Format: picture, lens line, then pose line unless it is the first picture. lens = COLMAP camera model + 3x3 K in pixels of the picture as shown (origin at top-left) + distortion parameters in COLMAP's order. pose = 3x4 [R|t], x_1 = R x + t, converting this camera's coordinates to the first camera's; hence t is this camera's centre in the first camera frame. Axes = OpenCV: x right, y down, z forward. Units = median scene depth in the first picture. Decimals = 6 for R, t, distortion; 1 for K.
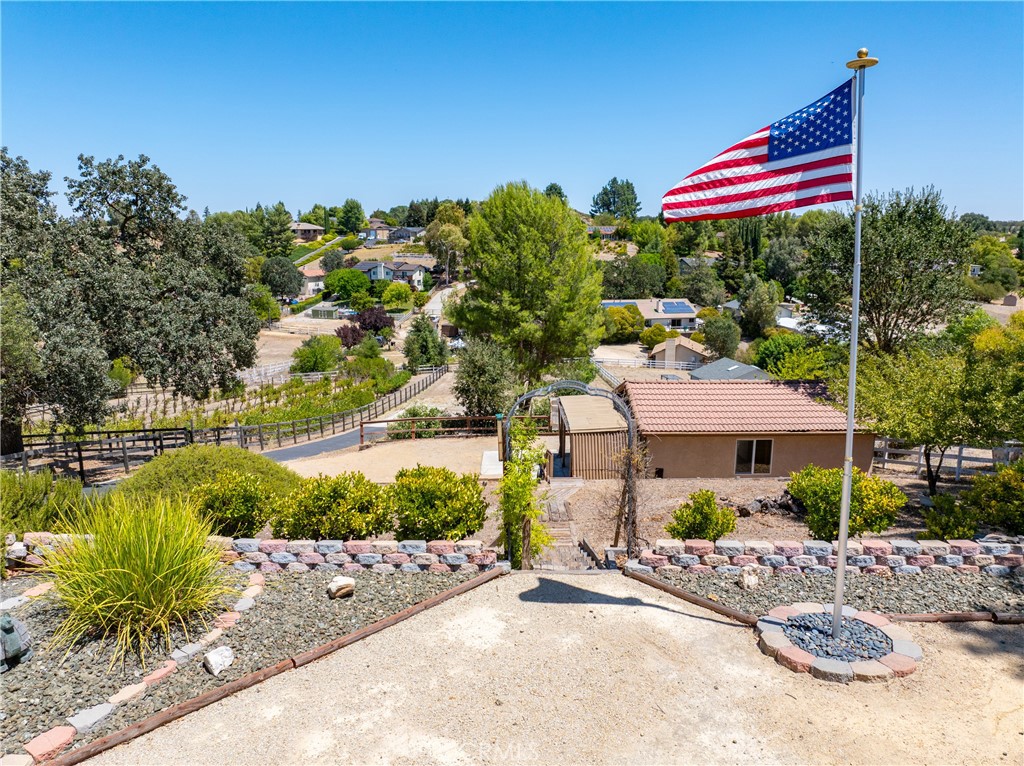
lens RADIAL K [[715.4, 0, 512.0], [0, 715.4, 383.0], [0, 0, 1]] dist [-0.041630, 0.005001]
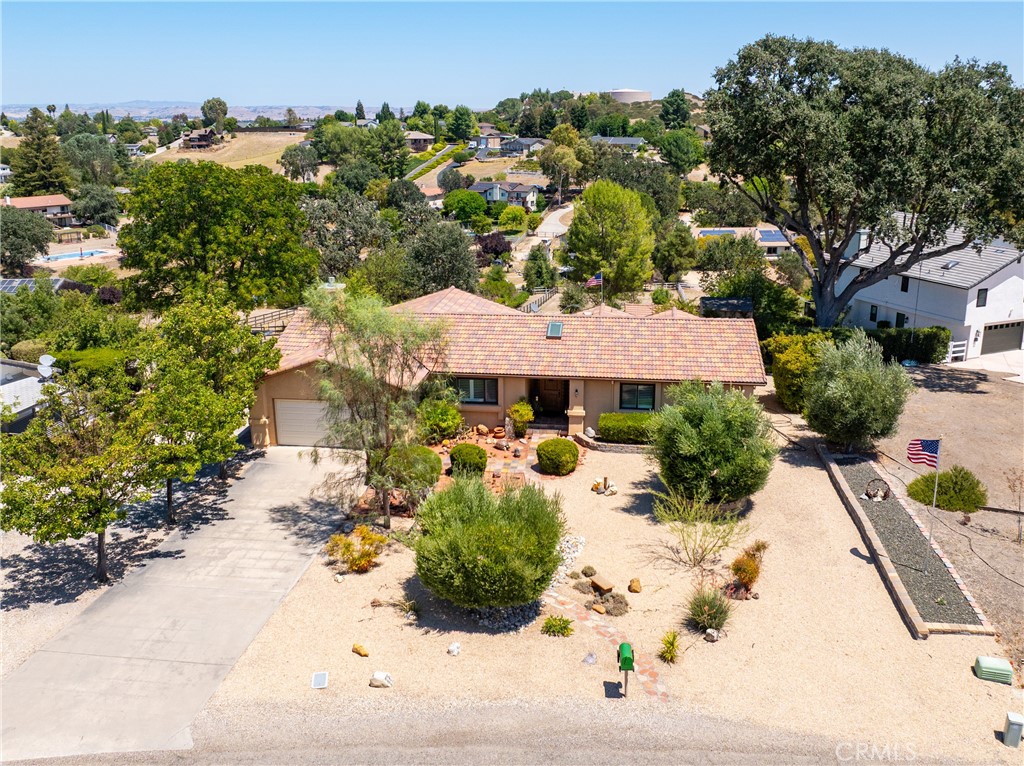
lens RADIAL K [[874.6, 0, 512.5], [0, 874.6, 361.2], [0, 0, 1]] dist [-0.027910, -0.019467]
pose [[0.989705, 0.034951, -0.138792, 0.025313], [-0.025256, 0.997156, 0.071012, -0.001529], [0.140879, -0.066776, 0.987772, -0.274573]]
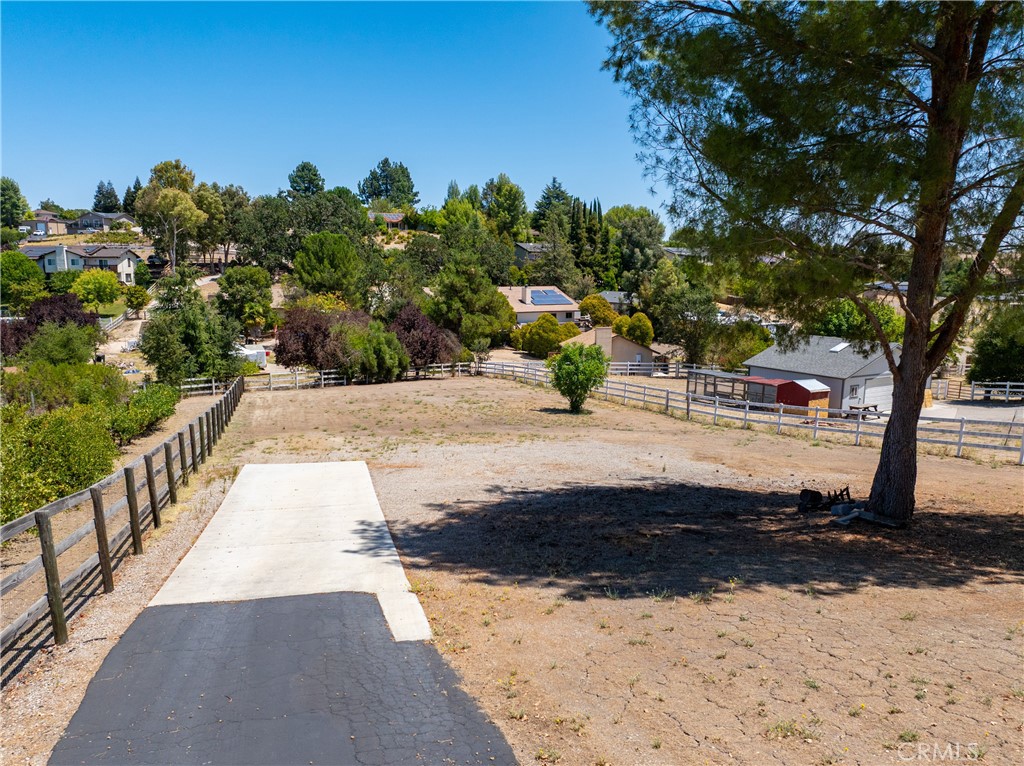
lens RADIAL K [[779.8, 0, 513.2], [0, 779.8, 431.2], [0, 0, 1]] dist [-0.040418, 0.001121]
pose [[0.937381, -0.063891, 0.342397, -0.052866], [0.061872, 0.997942, 0.016829, 0.007230], [-0.342768, 0.005410, 0.939405, 0.234084]]
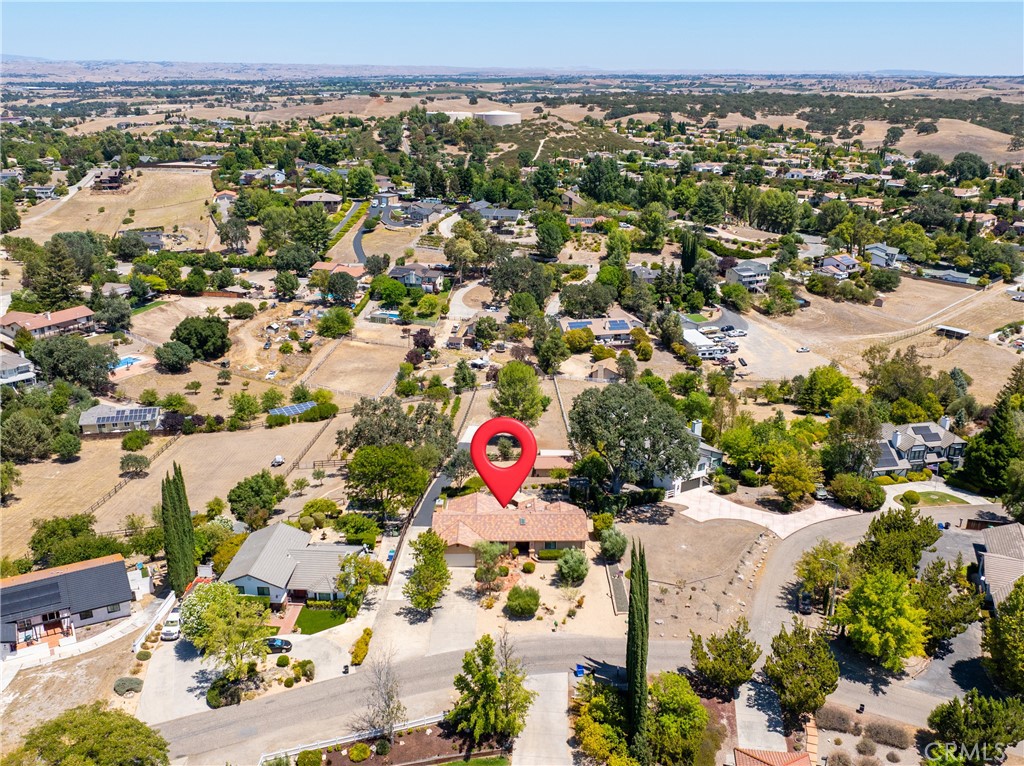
lens RADIAL K [[900.0, 0, 512.0], [0, 900.0, 383.0], [0, 0, 1]] dist [-0.005439, -0.075833]
pose [[0.999958, 0.005228, 0.007519, -0.007078], [-0.006169, 0.991342, 0.131161, -0.181456], [-0.006768, -0.131201, 0.991333, -0.708218]]
